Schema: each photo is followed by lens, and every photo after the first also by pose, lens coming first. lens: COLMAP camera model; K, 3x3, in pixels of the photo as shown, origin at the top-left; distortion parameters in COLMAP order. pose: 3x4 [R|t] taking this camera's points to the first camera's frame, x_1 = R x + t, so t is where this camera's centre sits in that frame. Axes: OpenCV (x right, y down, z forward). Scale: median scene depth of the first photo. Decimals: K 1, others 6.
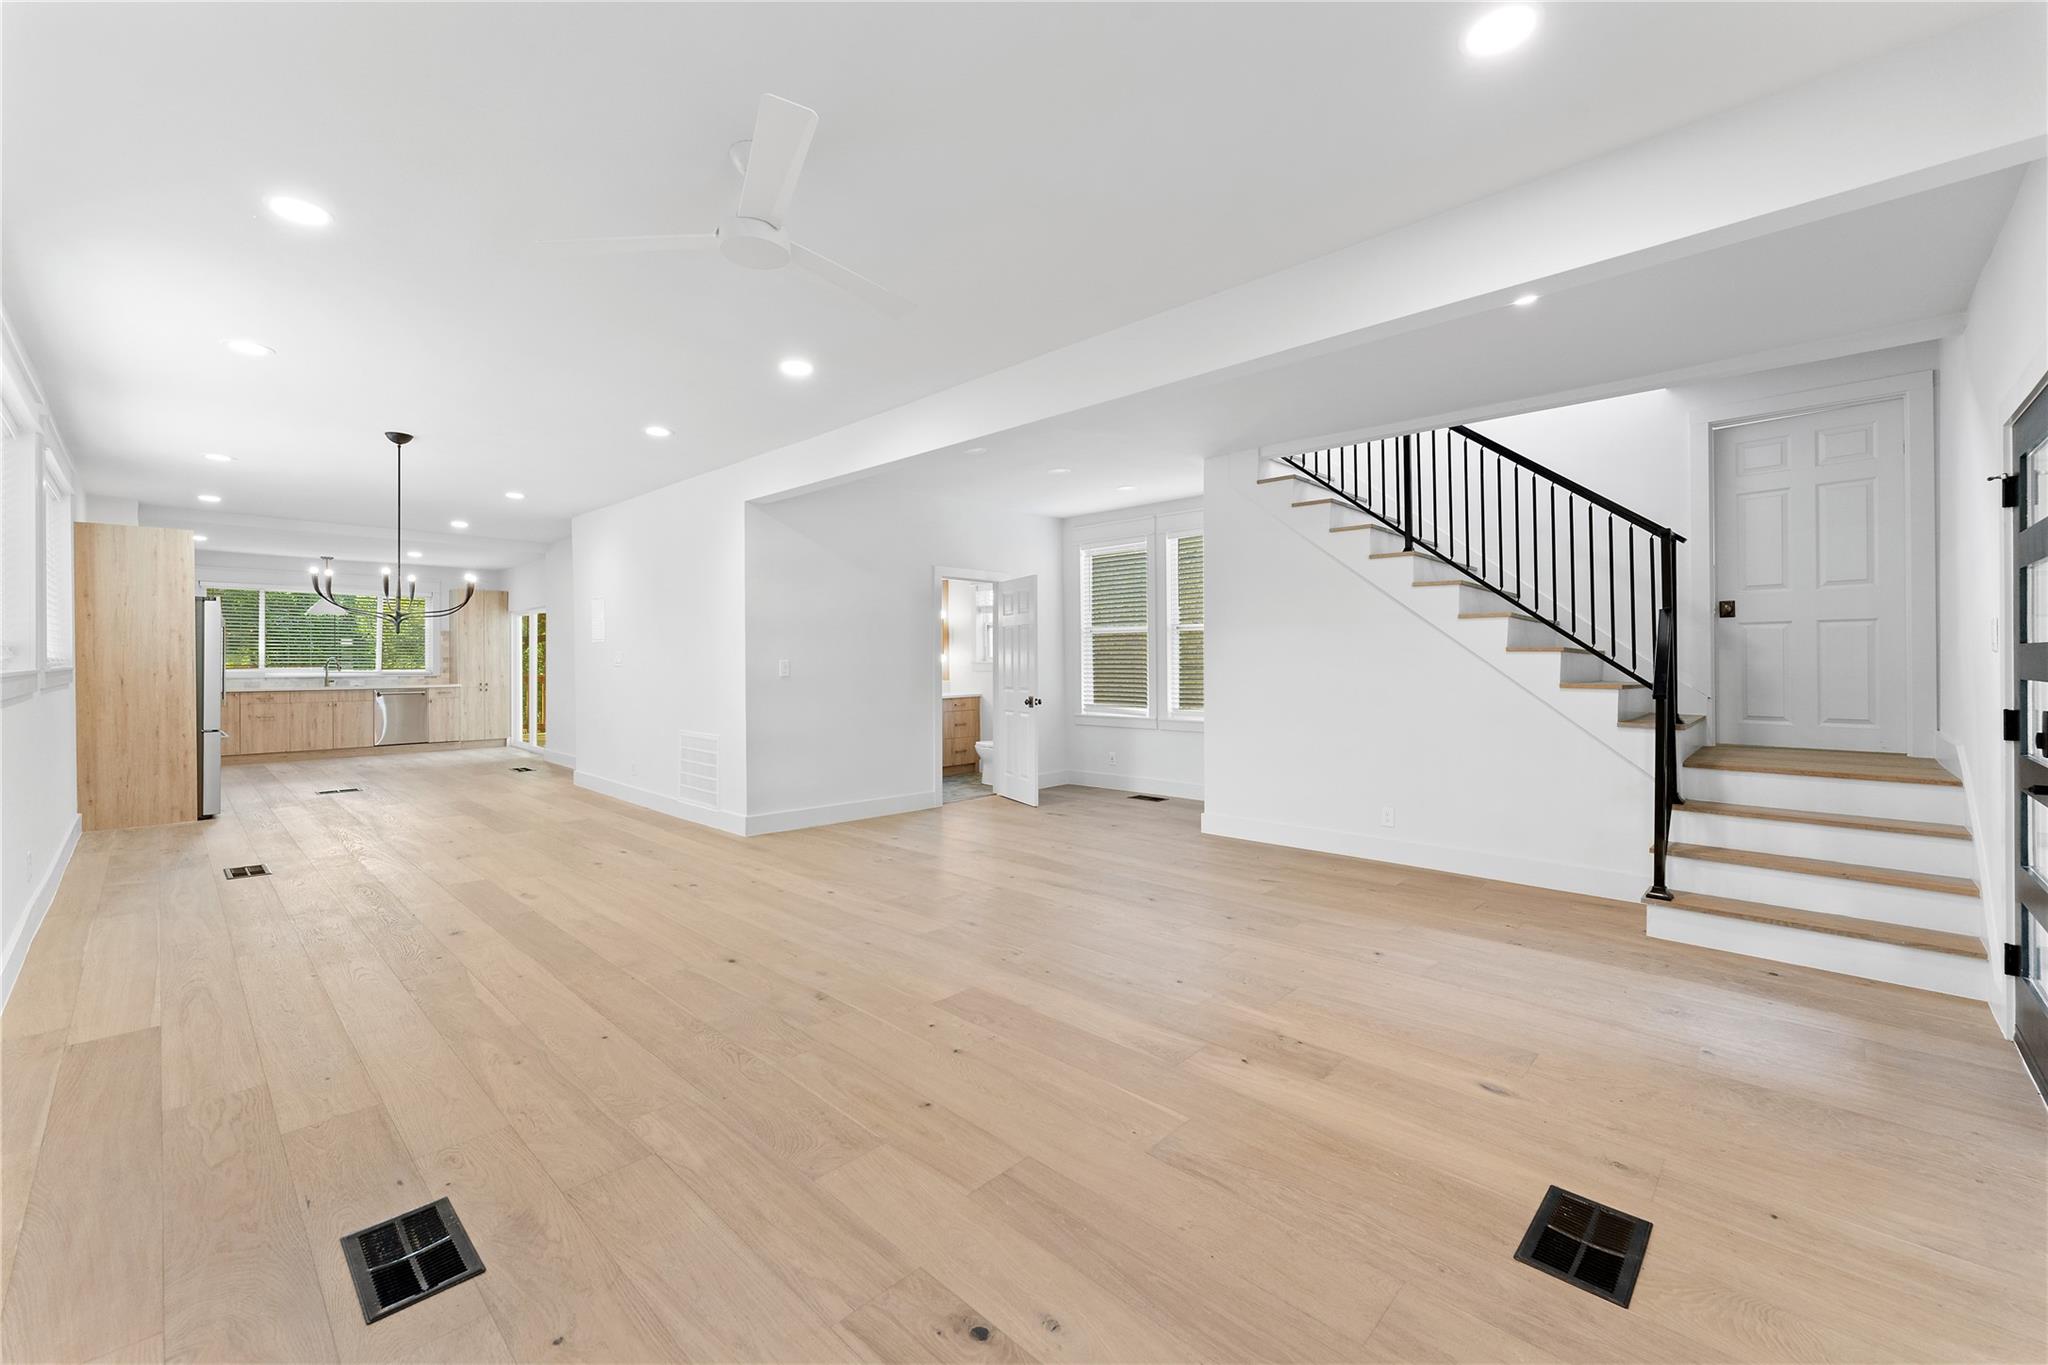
lens RADIAL K [[811.0, 0, 1024.0], [0, 811.0, 664.1], [0, 0, 1]] dist [-0.000038, -0.000010]
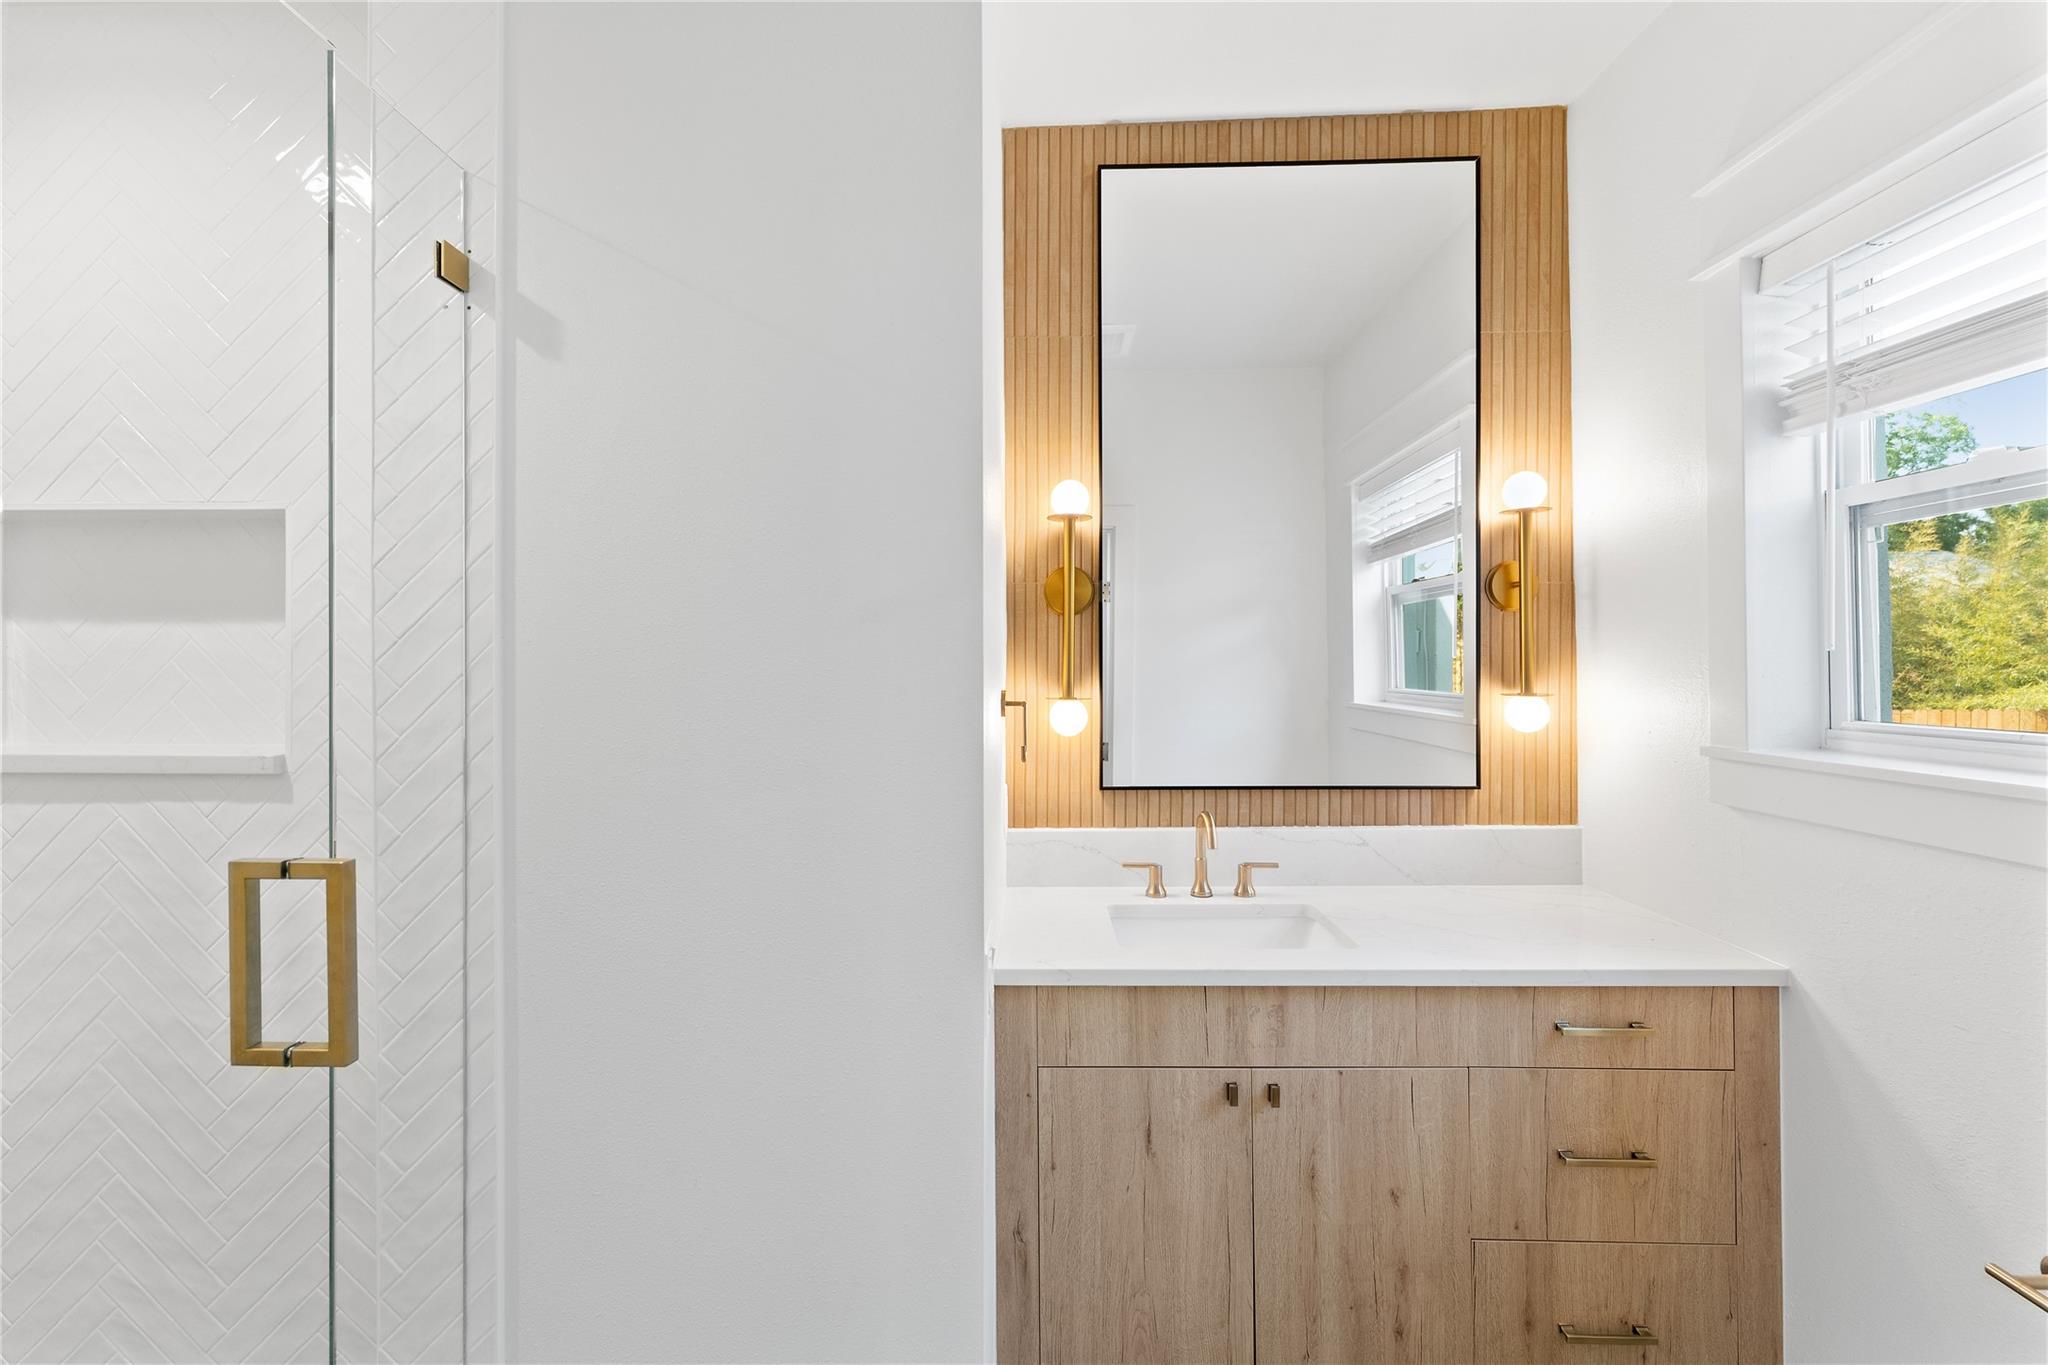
lens RADIAL K [[811.0, 0, 1022.2], [0, 811.0, 673.6], [0, 0, 1]] dist [-0.000038, -0.000010]
pose [[0.663439, -0.000773, -0.748230, -0.035037], [-0.003801, 0.999983, -0.004403, -0.016897], [0.748221, 0.005765, 0.663424, 0.795178]]
